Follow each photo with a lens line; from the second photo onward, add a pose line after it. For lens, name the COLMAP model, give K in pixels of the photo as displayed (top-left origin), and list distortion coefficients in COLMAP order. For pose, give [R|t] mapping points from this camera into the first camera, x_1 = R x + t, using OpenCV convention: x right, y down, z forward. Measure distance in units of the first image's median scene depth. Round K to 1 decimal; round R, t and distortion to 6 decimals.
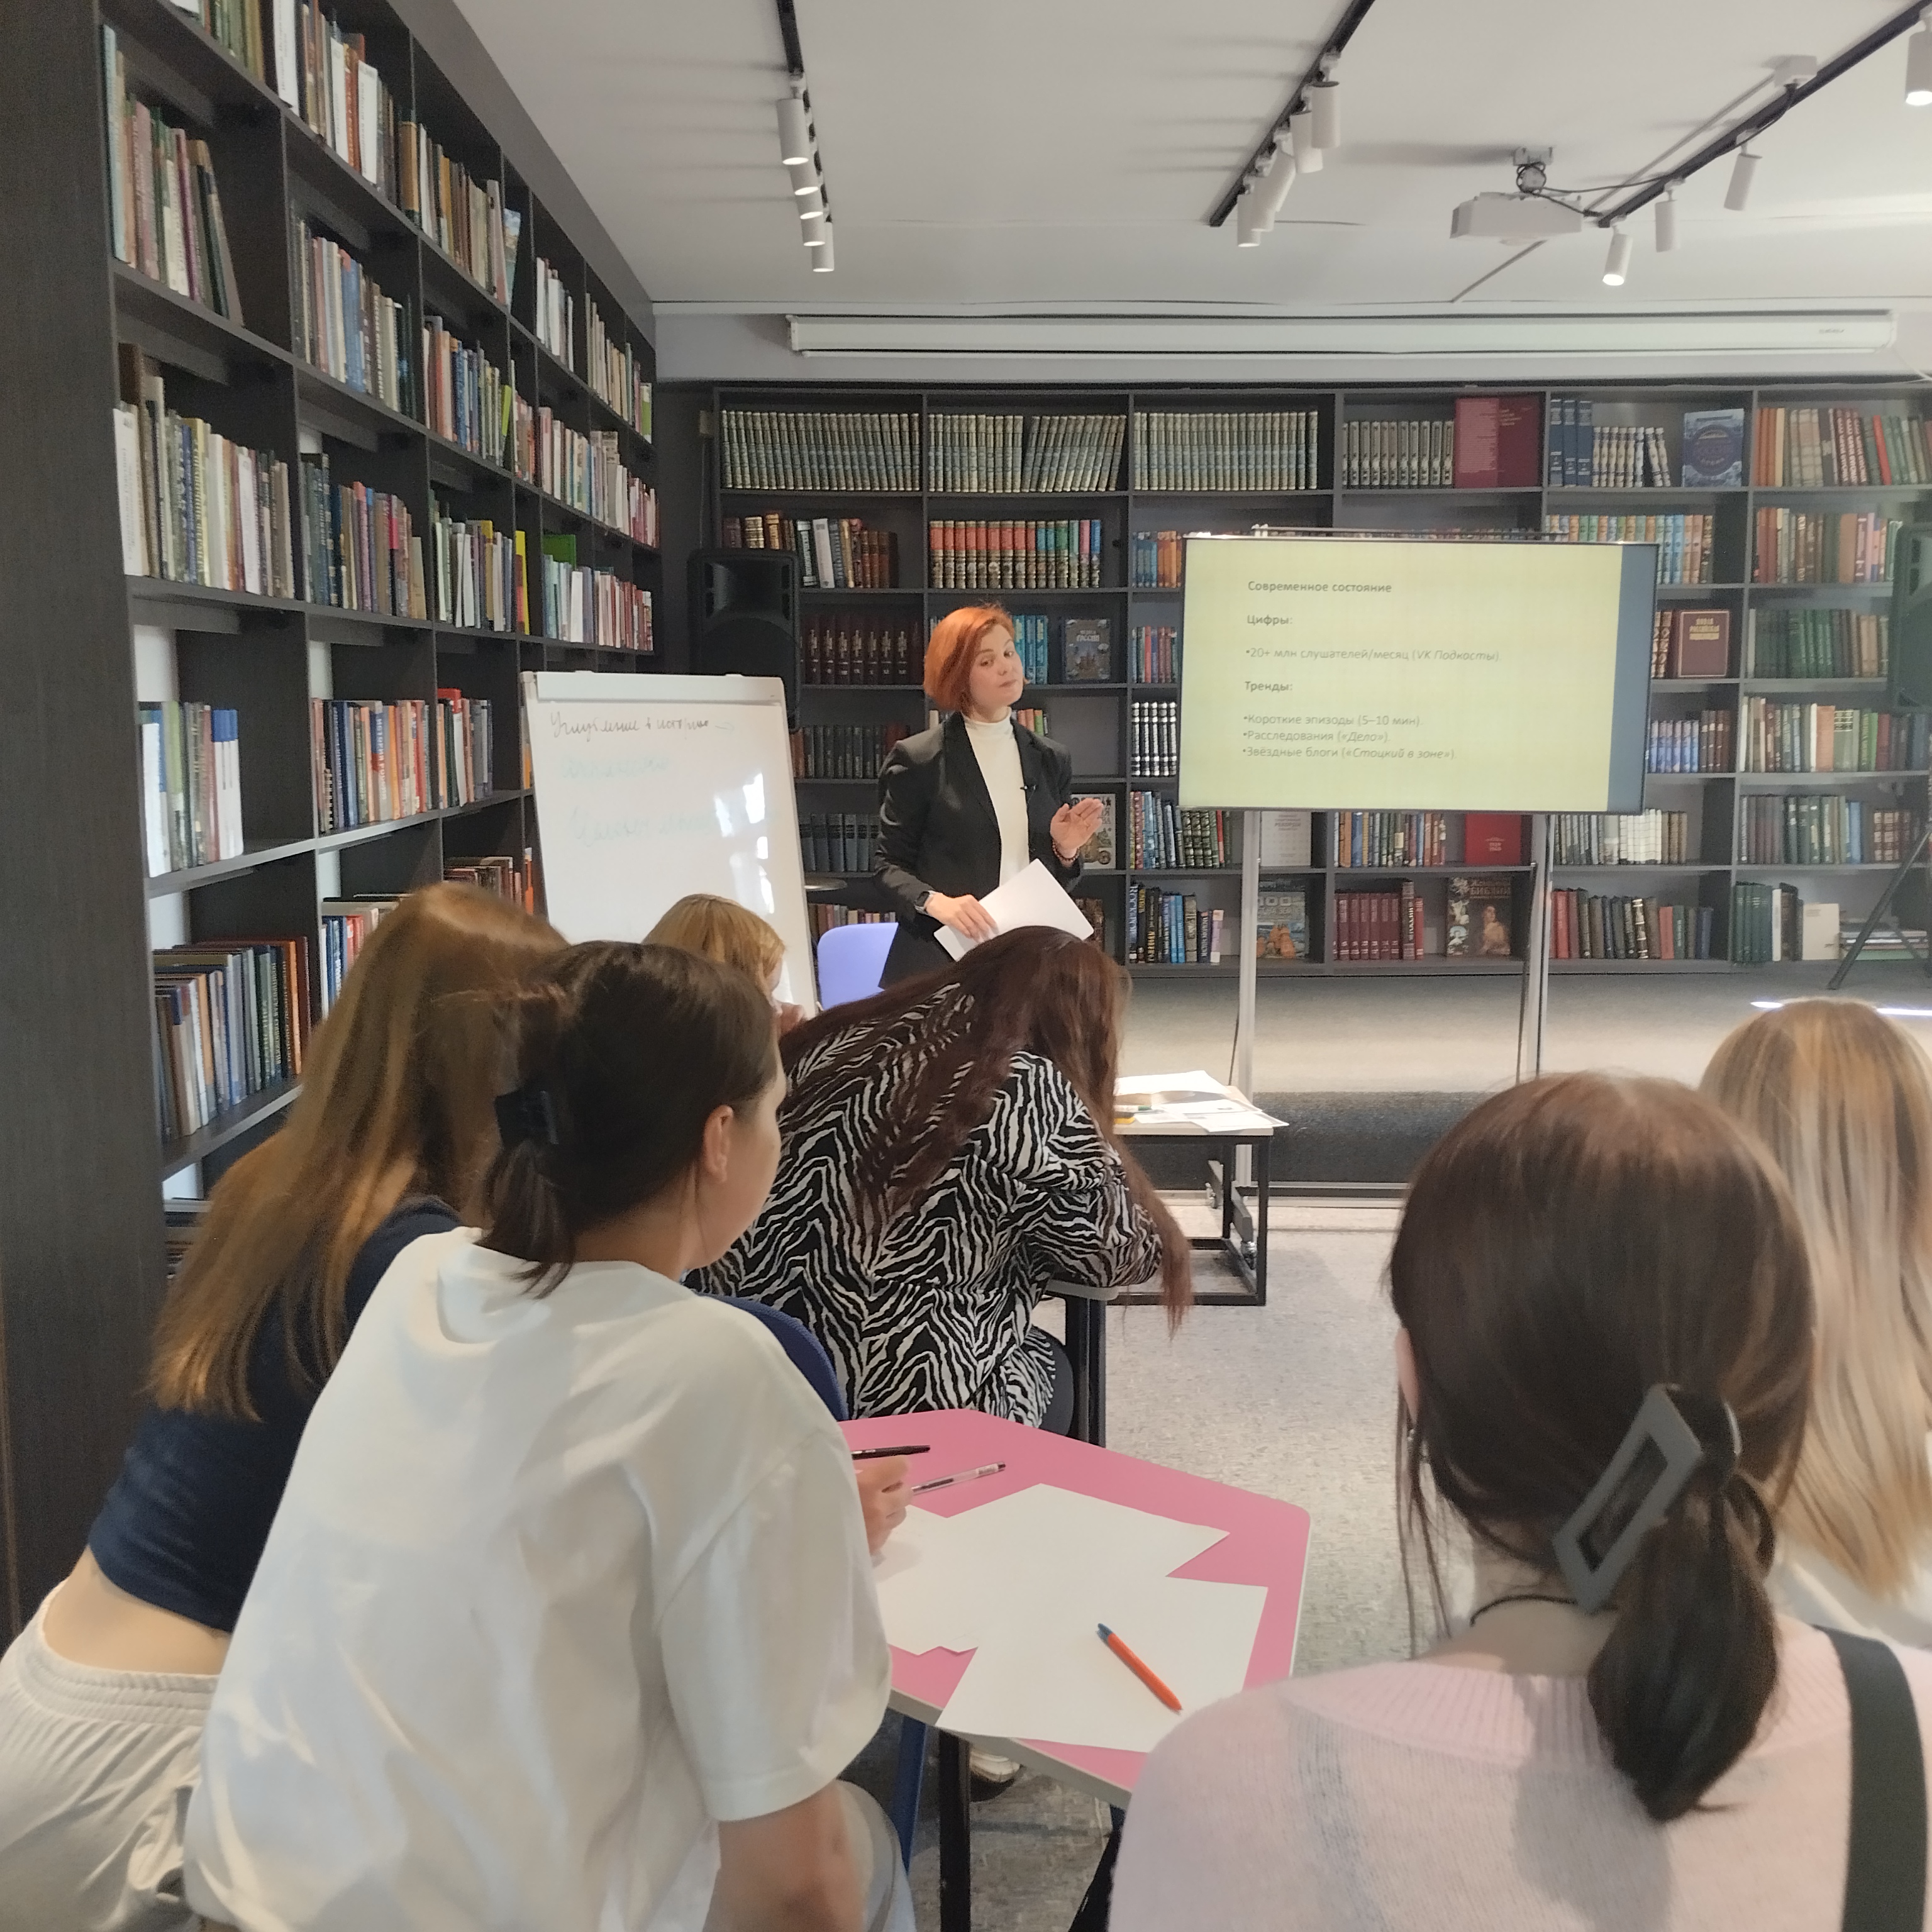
lens RADIAL K [[2126.4, 0, 975.2], [0, 2126.4, 974.6], [0, 0, 1]] dist [0.029986, 0.022516]
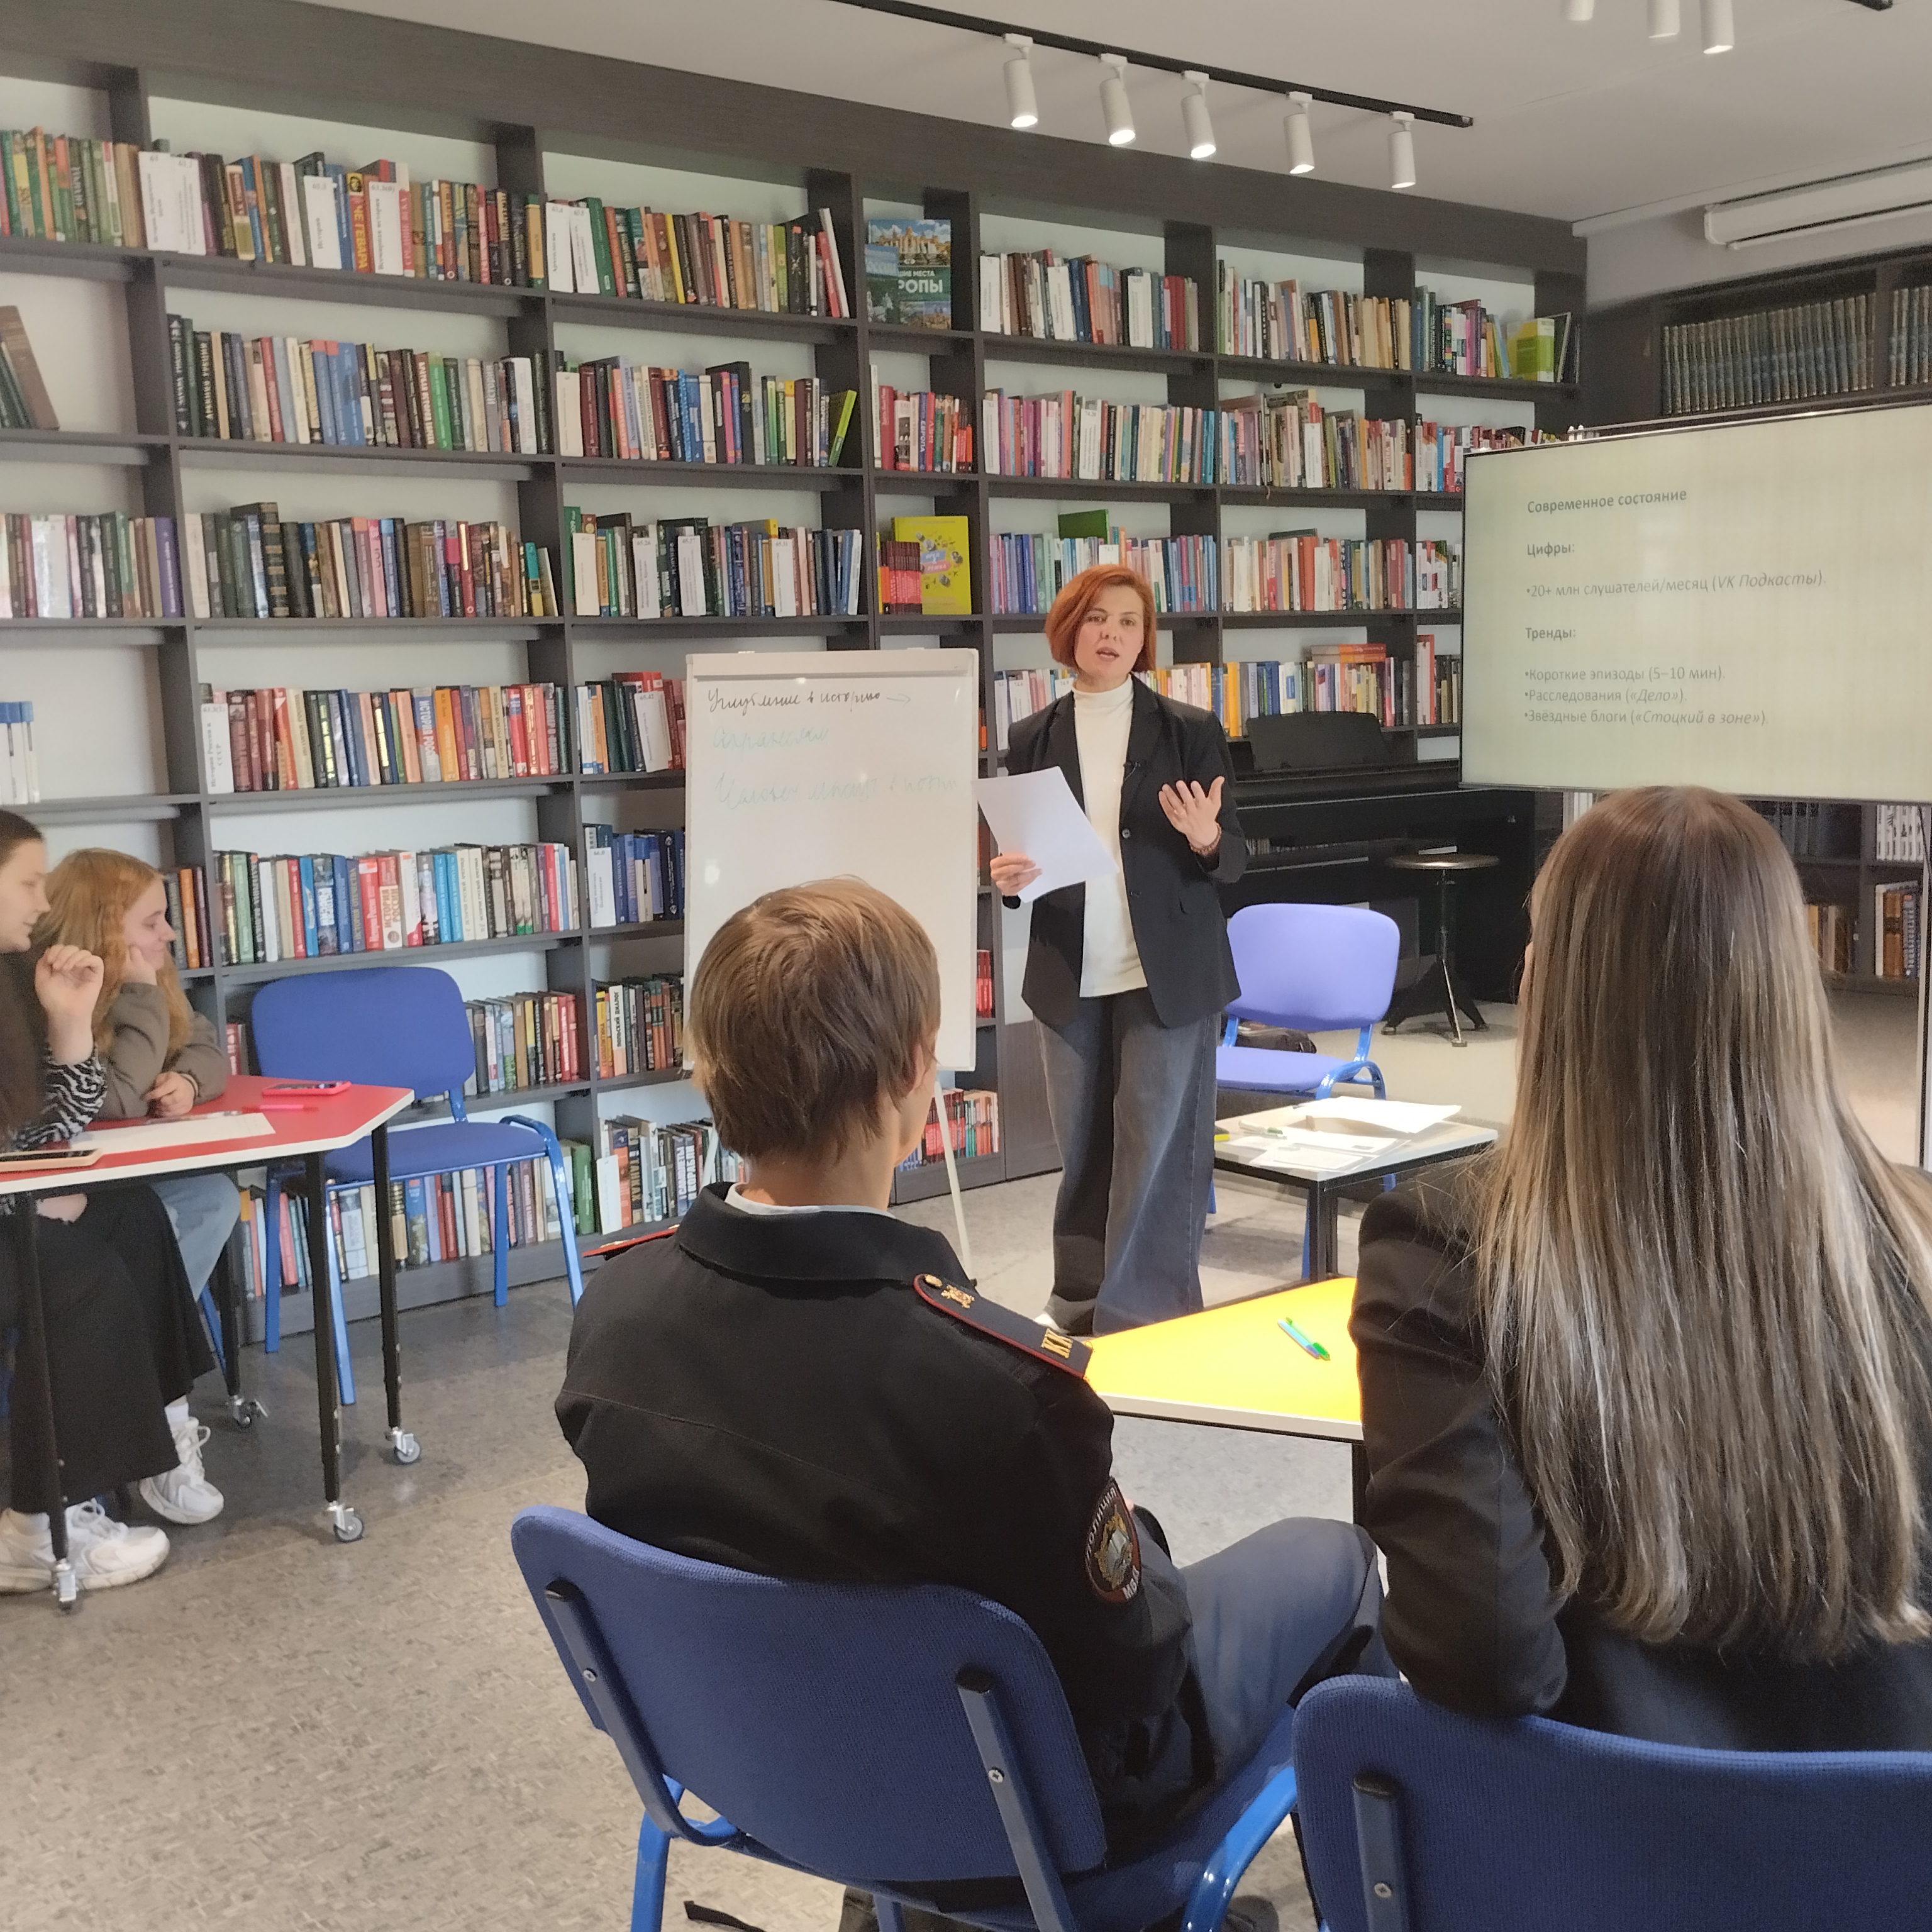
lens RADIAL K [[2115.9, 0, 966.0], [0, 2115.9, 966.0], [0, 0, 1]] dist [0.059685, -0.082852]
pose [[0.585844, 0.089000, -0.805522, 0.440691], [-0.074520, 0.995657, 0.055810, -0.027099], [0.806990, 0.027331, 0.589932, 0.242932]]
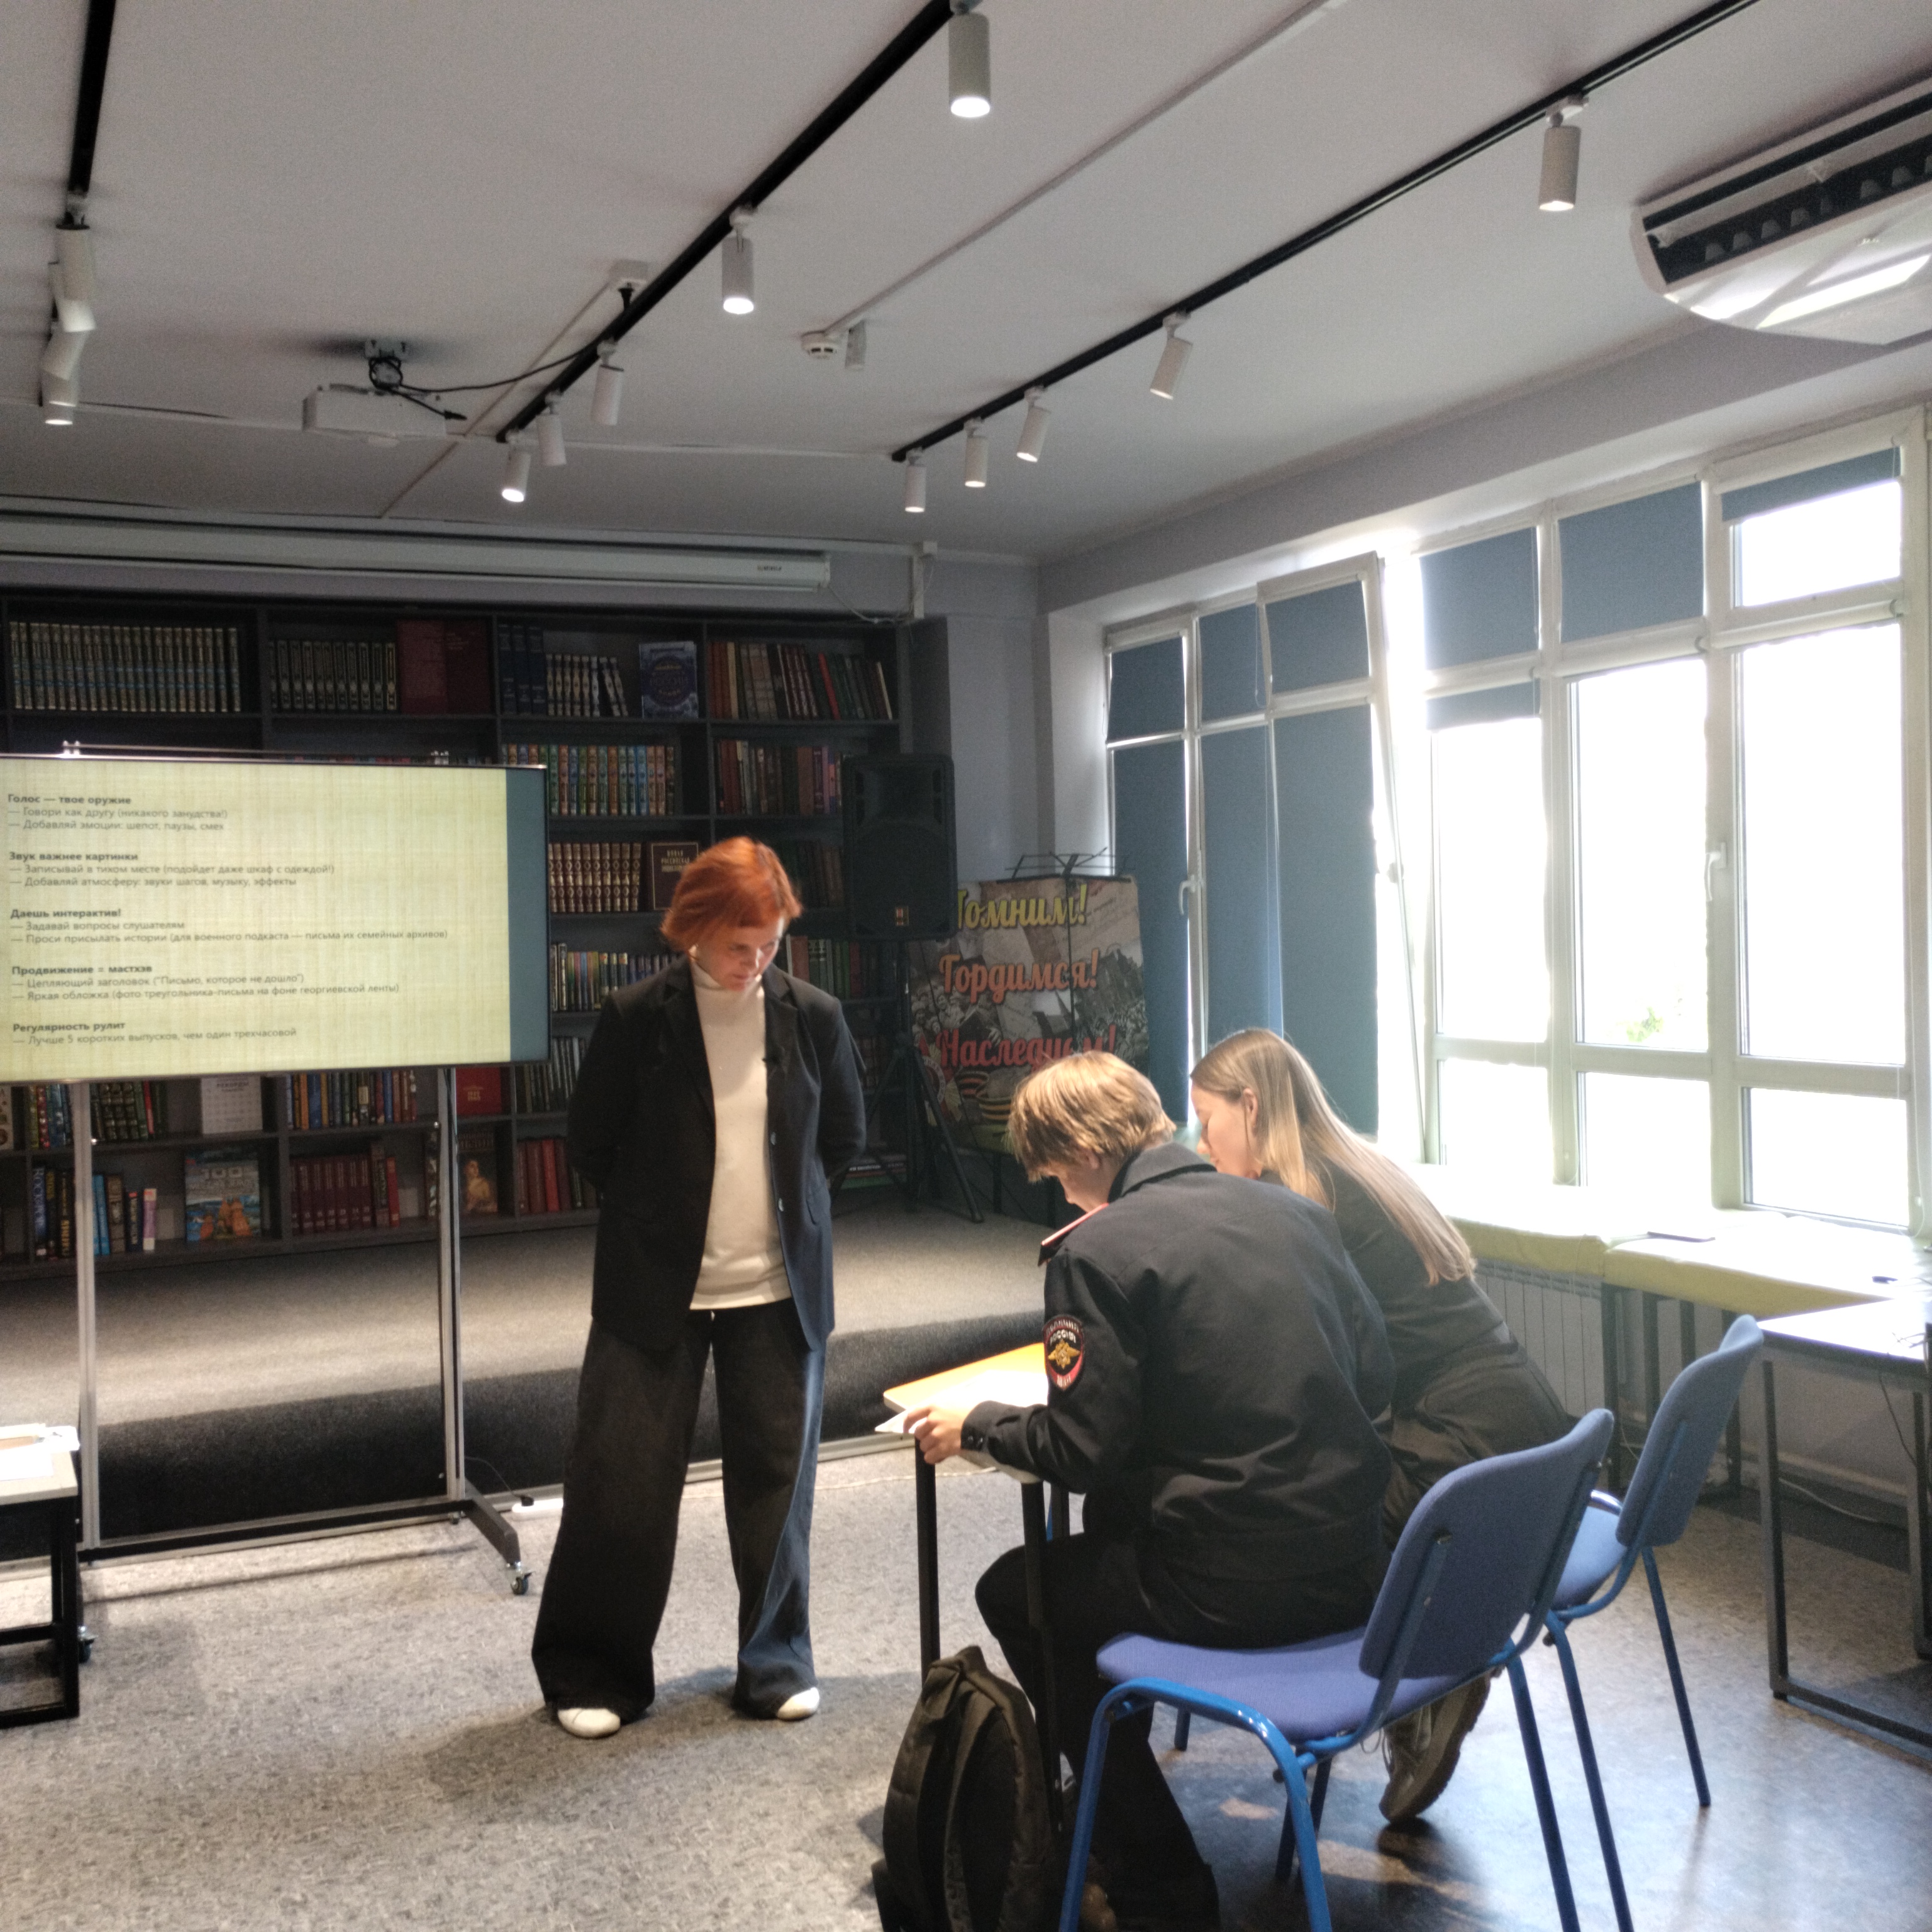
lens RADIAL K [[2107.4, 0, 989.1], [0, 2107.4, 965.4], [0, 0, 1]] dist [0.038954, -0.021280]
pose [[0.915180, -0.034513, 0.401565, 0.085683], [0.080118, 0.992022, -0.097332, -0.009371], [-0.395002, 0.121249, 0.910644, 0.074251]]
